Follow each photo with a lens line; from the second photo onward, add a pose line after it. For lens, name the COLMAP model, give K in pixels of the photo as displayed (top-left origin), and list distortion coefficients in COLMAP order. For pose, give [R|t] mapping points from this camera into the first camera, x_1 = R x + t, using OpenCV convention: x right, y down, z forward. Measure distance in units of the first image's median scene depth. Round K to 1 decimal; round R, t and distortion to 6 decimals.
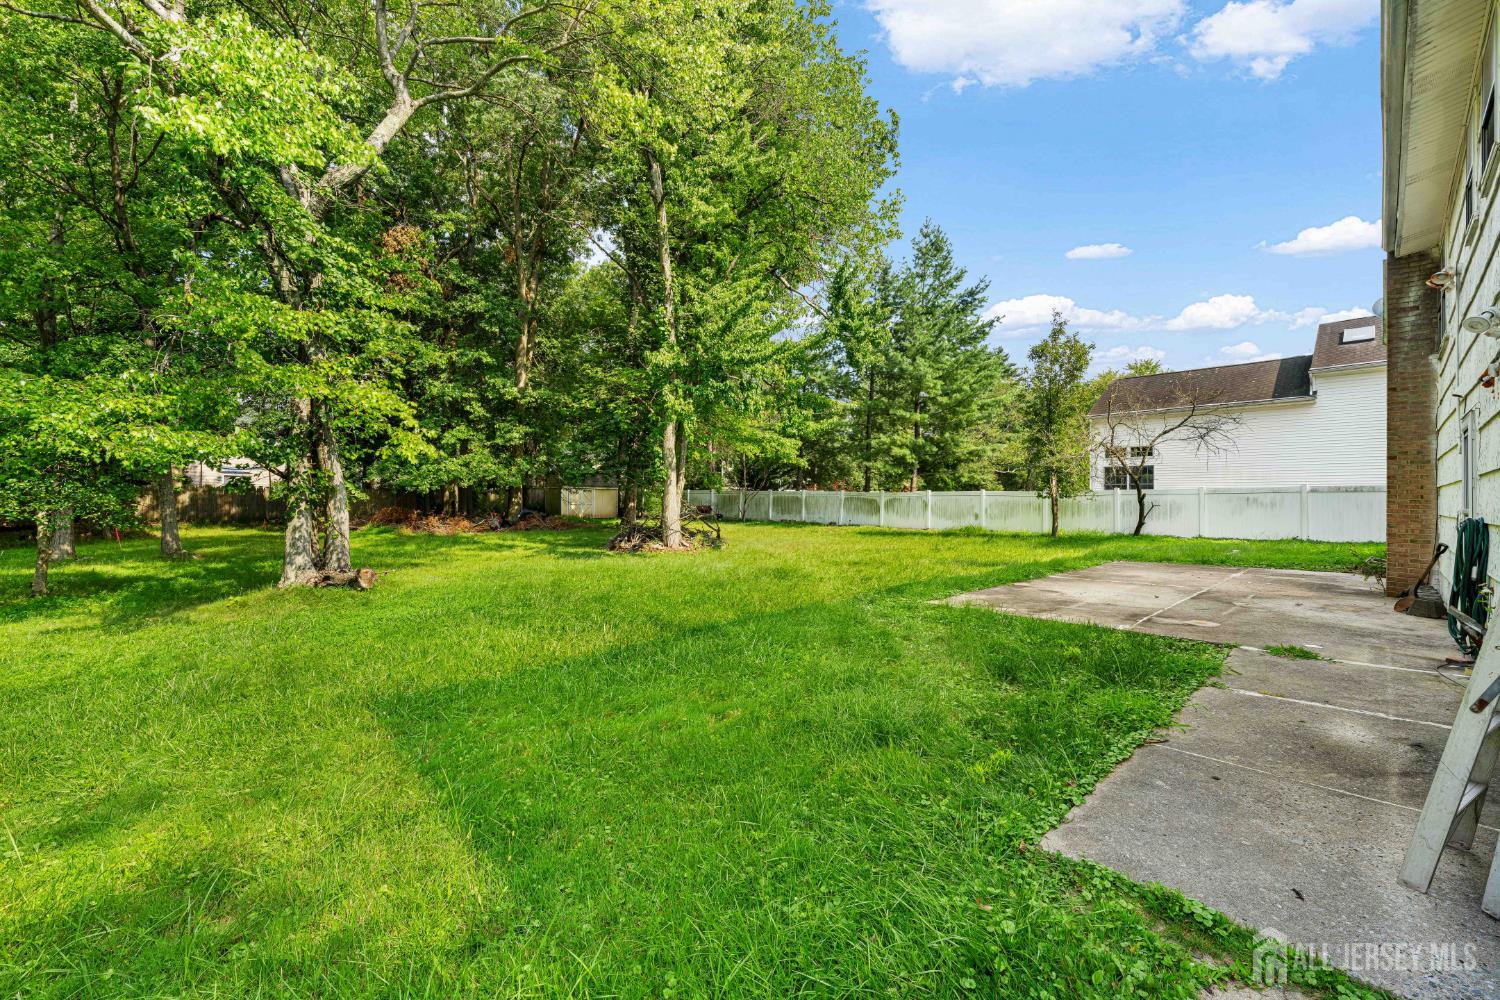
lens RADIAL K [[601.2, 0, 750.0], [0, 601.2, 500.0], [0, 0, 1]] dist [-0.000954, -0.000009]
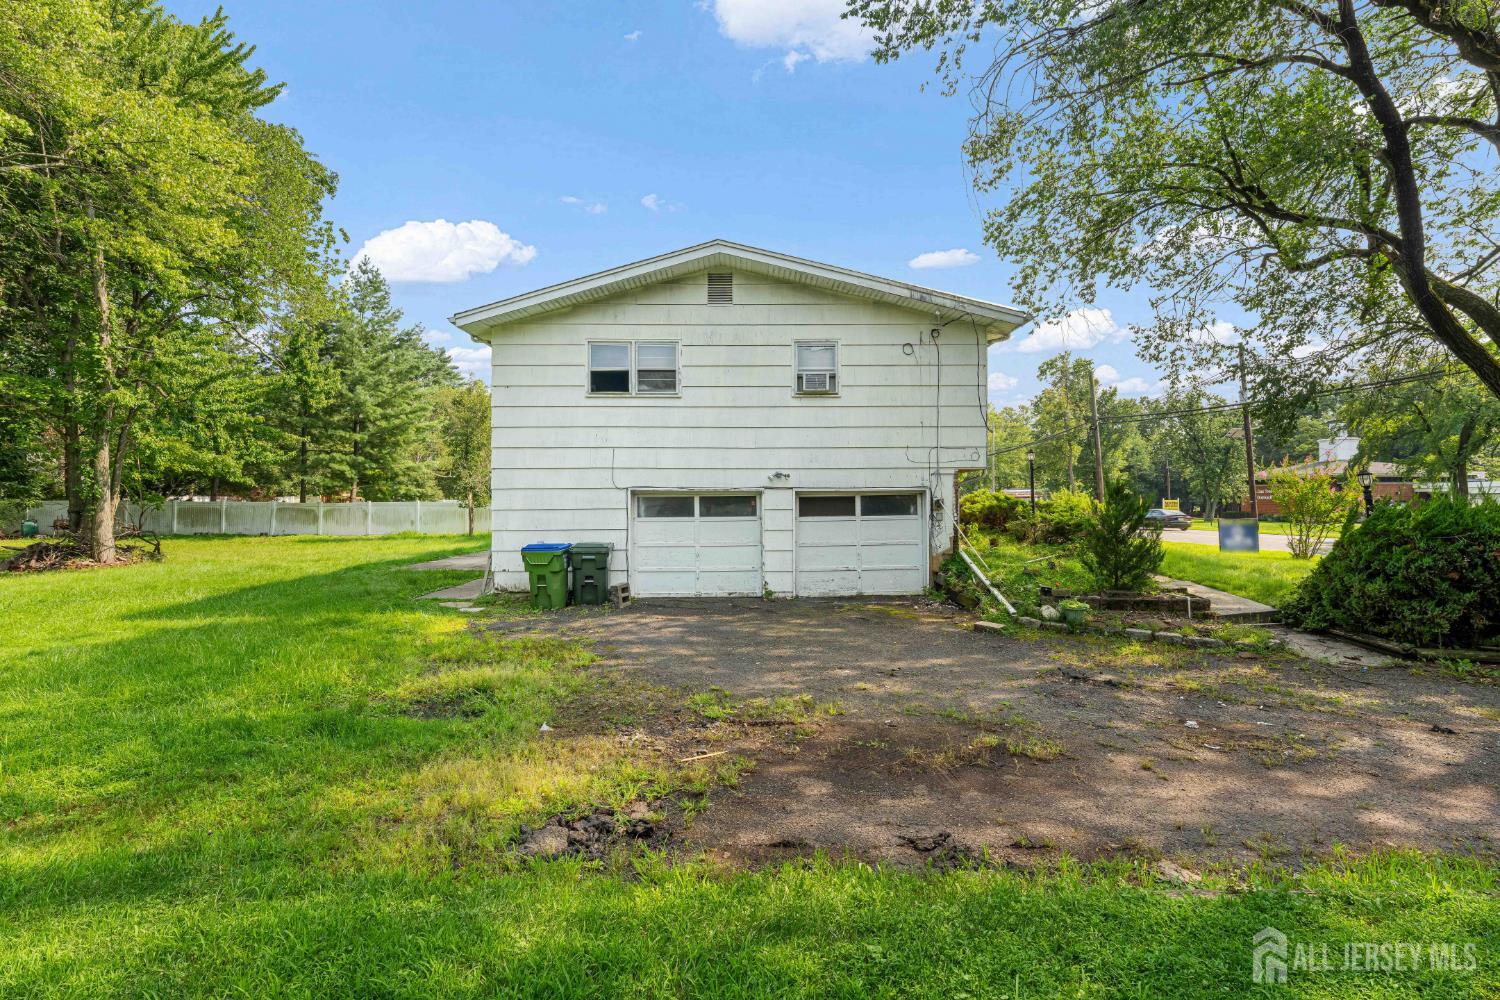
lens RADIAL K [[670.0, 0, 752.9], [0, 670.0, 495.6], [0, 0, 1]] dist [-0.001990, -0.000905]
pose [[0.681137, -0.000235, 0.732156, -0.137100], [0.006814, 0.999959, -0.006017, -0.015084], [-0.732124, 0.009088, 0.681111, -0.402737]]
